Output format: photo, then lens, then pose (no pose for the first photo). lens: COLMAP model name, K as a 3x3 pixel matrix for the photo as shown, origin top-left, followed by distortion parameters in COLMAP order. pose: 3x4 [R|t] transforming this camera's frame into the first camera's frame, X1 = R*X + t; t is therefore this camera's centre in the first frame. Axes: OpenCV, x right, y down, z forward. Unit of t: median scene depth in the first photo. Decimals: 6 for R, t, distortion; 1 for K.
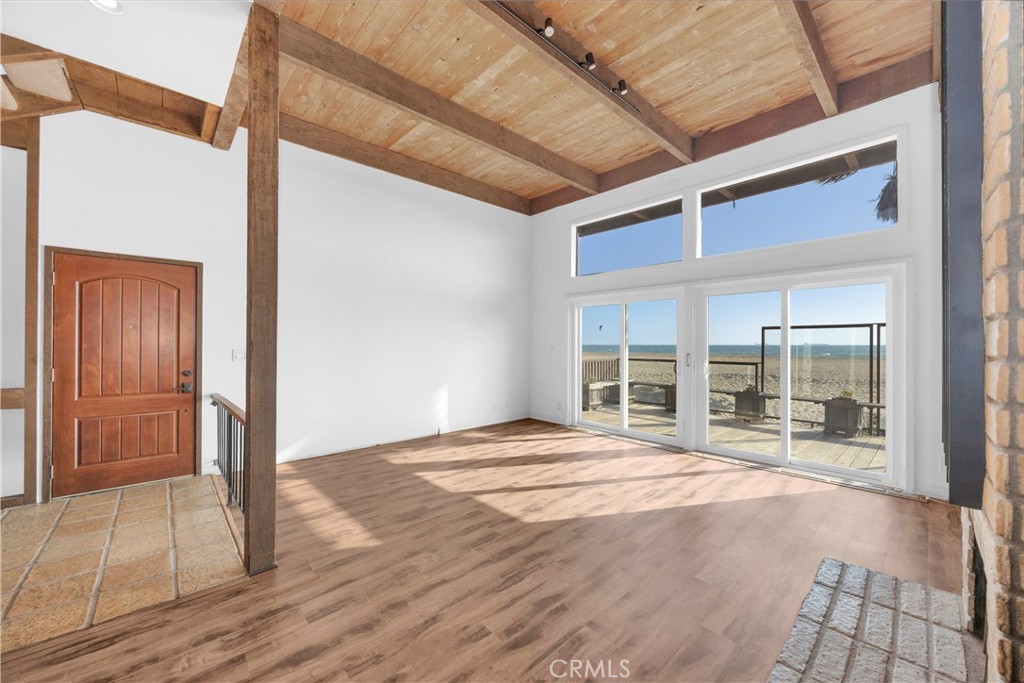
lens RADIAL K [[388.6, 0, 512.0], [0, 388.6, 341.5], [0, 0, 1]] dist [-0.002729, -0.000068]
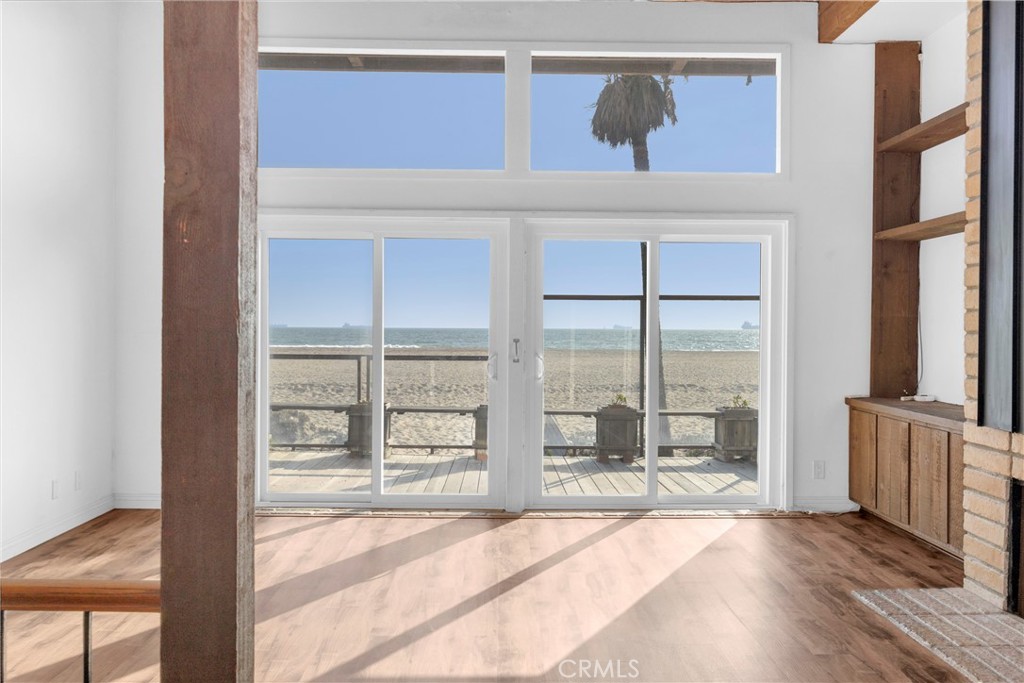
lens RADIAL K [[872.5, 0, 512.0], [0, 872.5, 341.5], [0, 0, 1]] dist [0.002525, 0.001602]
pose [[0.665416, -0.009014, 0.746418, -0.574033], [-0.010098, 0.999727, 0.021075, 0.007783], [-0.746404, -0.021561, 0.665144, 0.198728]]
